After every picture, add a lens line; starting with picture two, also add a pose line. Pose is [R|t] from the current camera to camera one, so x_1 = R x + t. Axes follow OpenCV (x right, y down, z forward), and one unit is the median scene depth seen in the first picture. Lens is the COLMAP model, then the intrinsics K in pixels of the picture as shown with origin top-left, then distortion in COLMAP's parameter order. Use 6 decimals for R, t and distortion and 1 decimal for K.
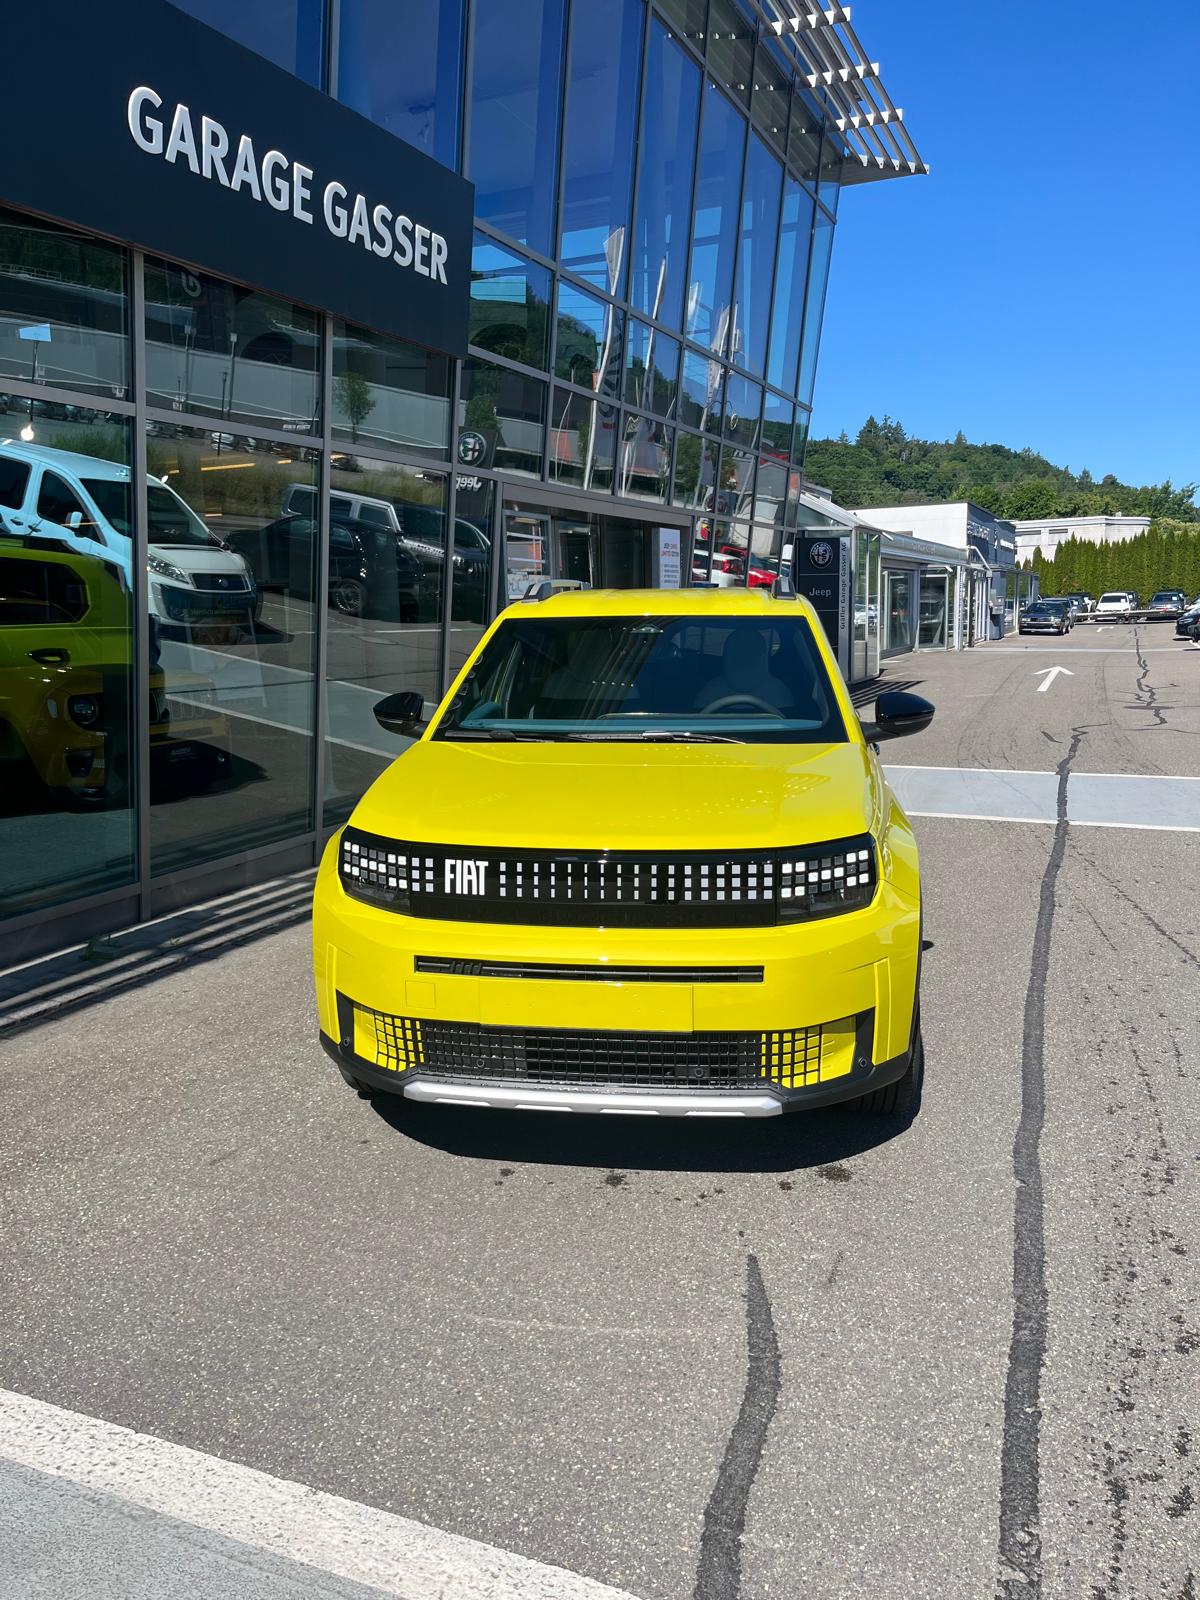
lens RADIAL K [[1188.4, 0, 600.0], [0, 1188.4, 800.0], [0, 0, 1]] dist [0.013943, -0.026245]
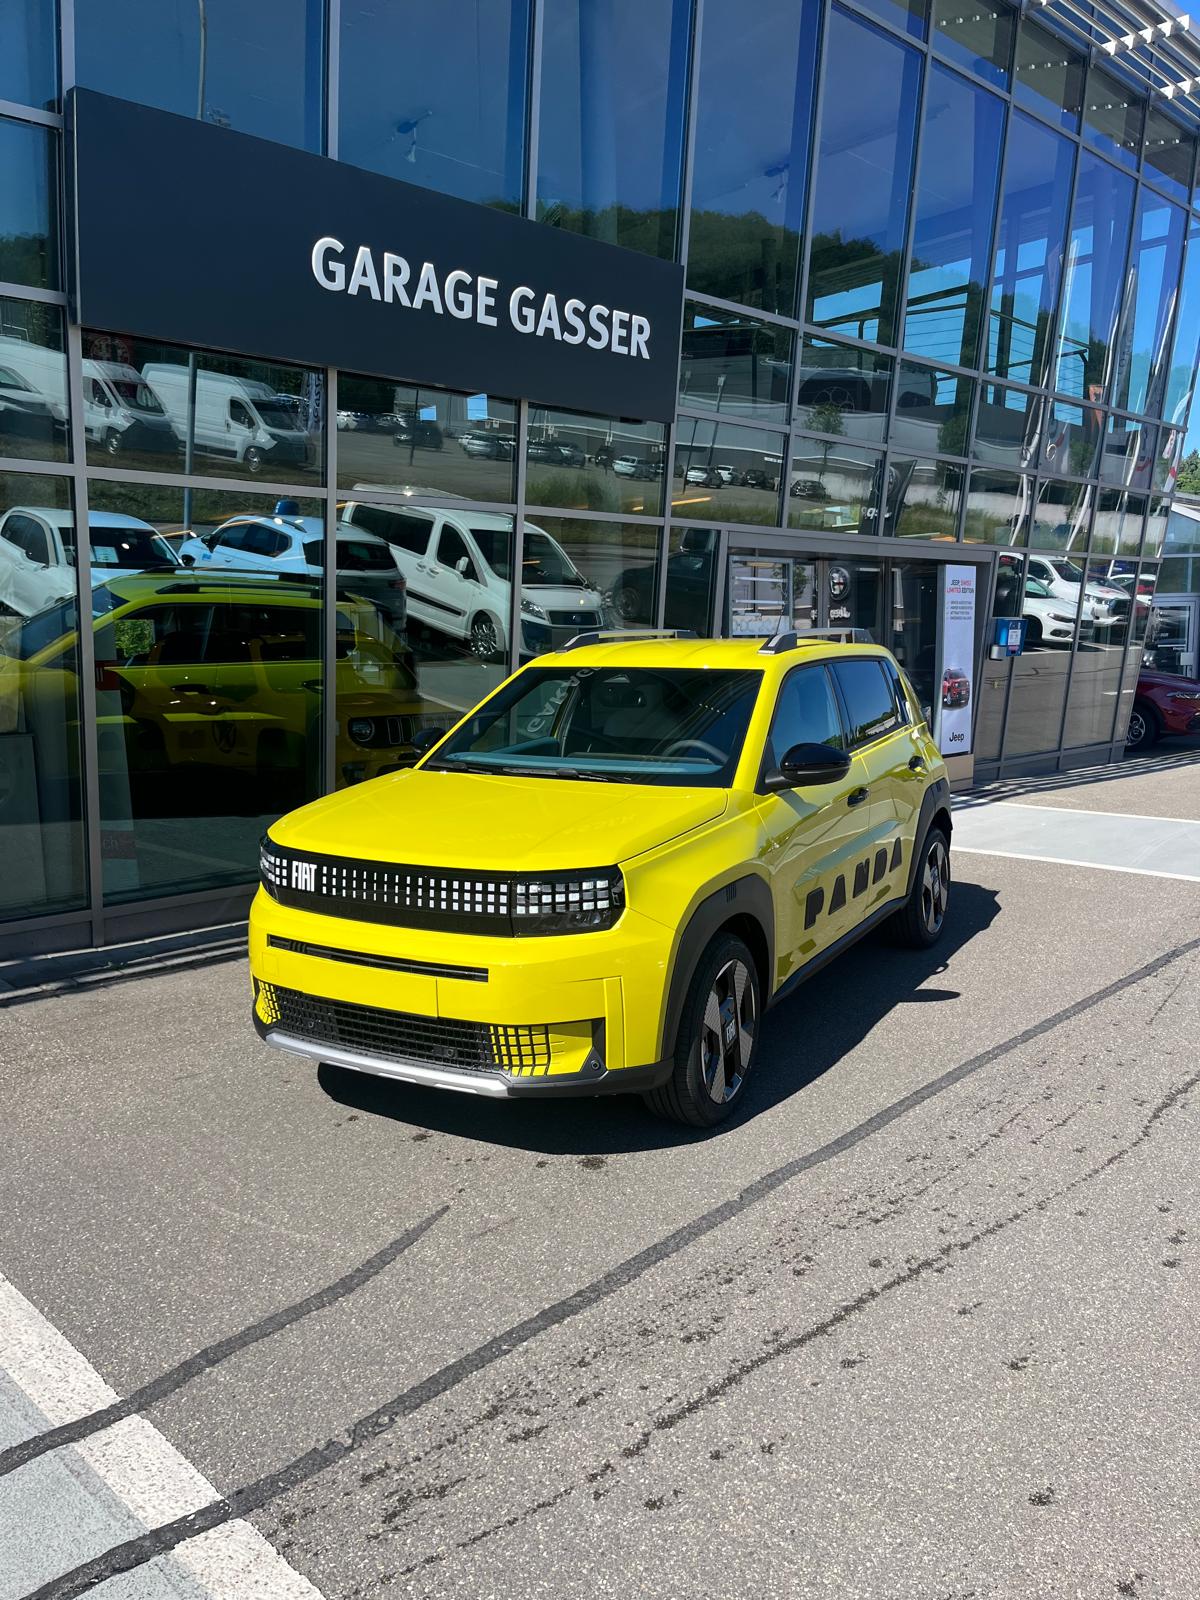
lens RADIAL K [[1191.6, 0, 610.2], [0, 1191.6, 791.3], [0, 0, 1]] dist [0.011954, -0.026468]
pose [[0.930530, 0.052635, -0.362412, 0.448414], [-0.063512, 0.997816, -0.018155, -0.016238], [0.360665, 0.039911, 0.931841, -0.054022]]
